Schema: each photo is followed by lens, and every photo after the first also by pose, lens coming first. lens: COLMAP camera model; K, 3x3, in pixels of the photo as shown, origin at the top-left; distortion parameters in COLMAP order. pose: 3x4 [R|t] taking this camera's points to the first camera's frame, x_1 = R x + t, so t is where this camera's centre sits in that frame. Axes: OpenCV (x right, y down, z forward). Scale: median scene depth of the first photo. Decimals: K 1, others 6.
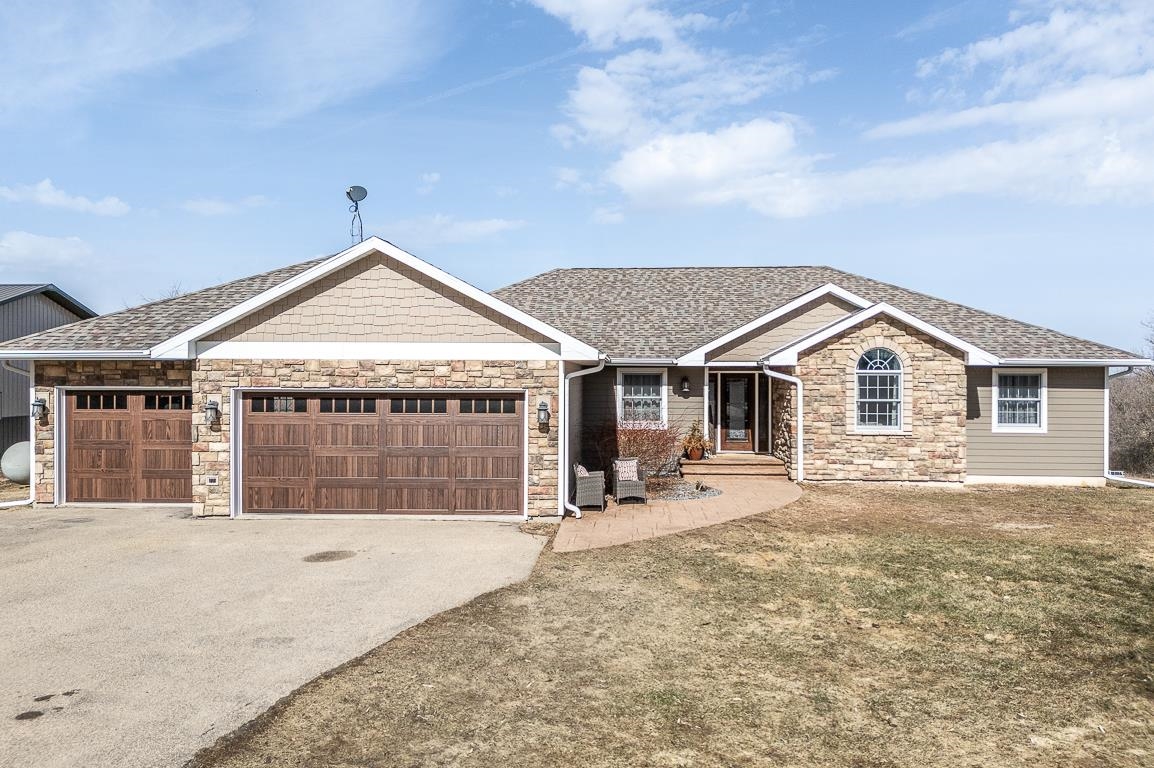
lens RADIAL K [[851.3, 0, 579.3], [0, 851.3, 382.1], [0, 0, 1]] dist [0.104658, -0.119525]
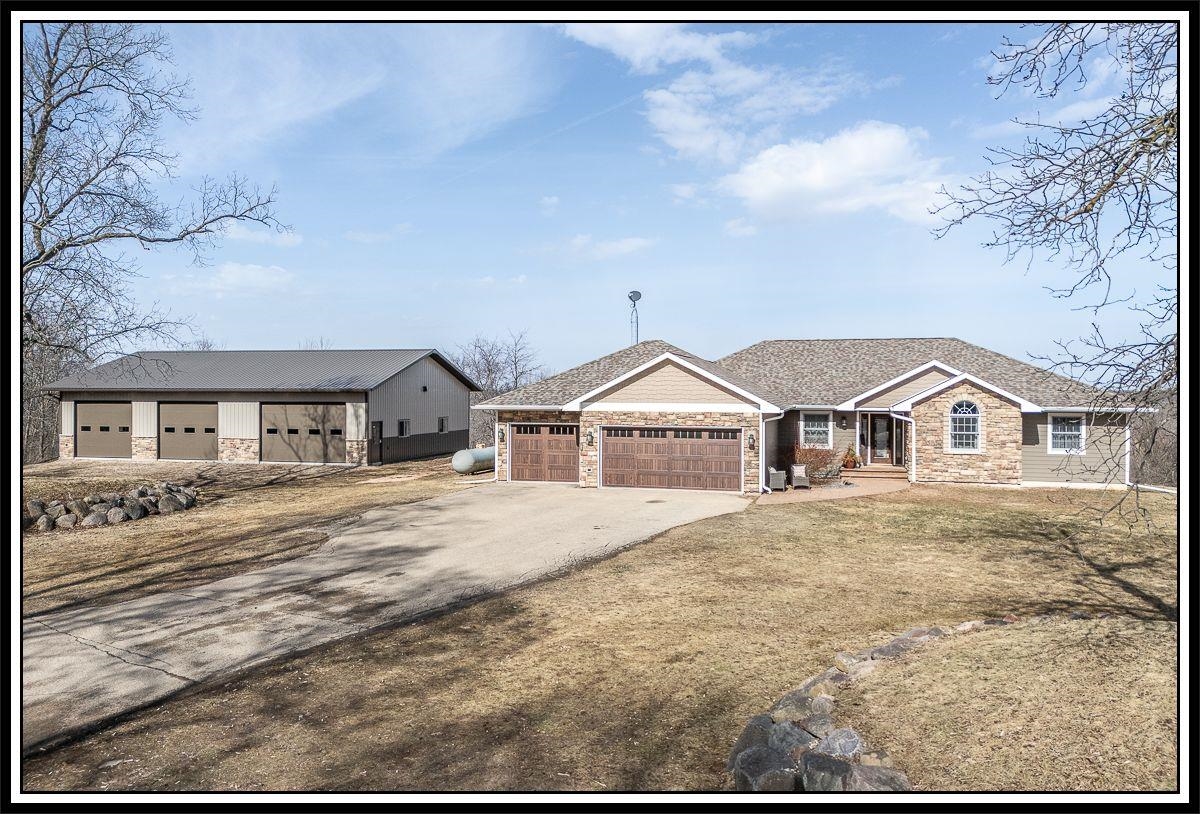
lens RADIAL K [[923.6, 0, 588.7], [0, 923.6, 398.7], [0, 0, 1]] dist [0.052331, -0.066982]
pose [[0.974100, 0.002632, -0.226101, 0.054669], [-0.002086, 0.999994, 0.002651, -0.046212], [0.226107, -0.002110, 0.974100, -0.858591]]
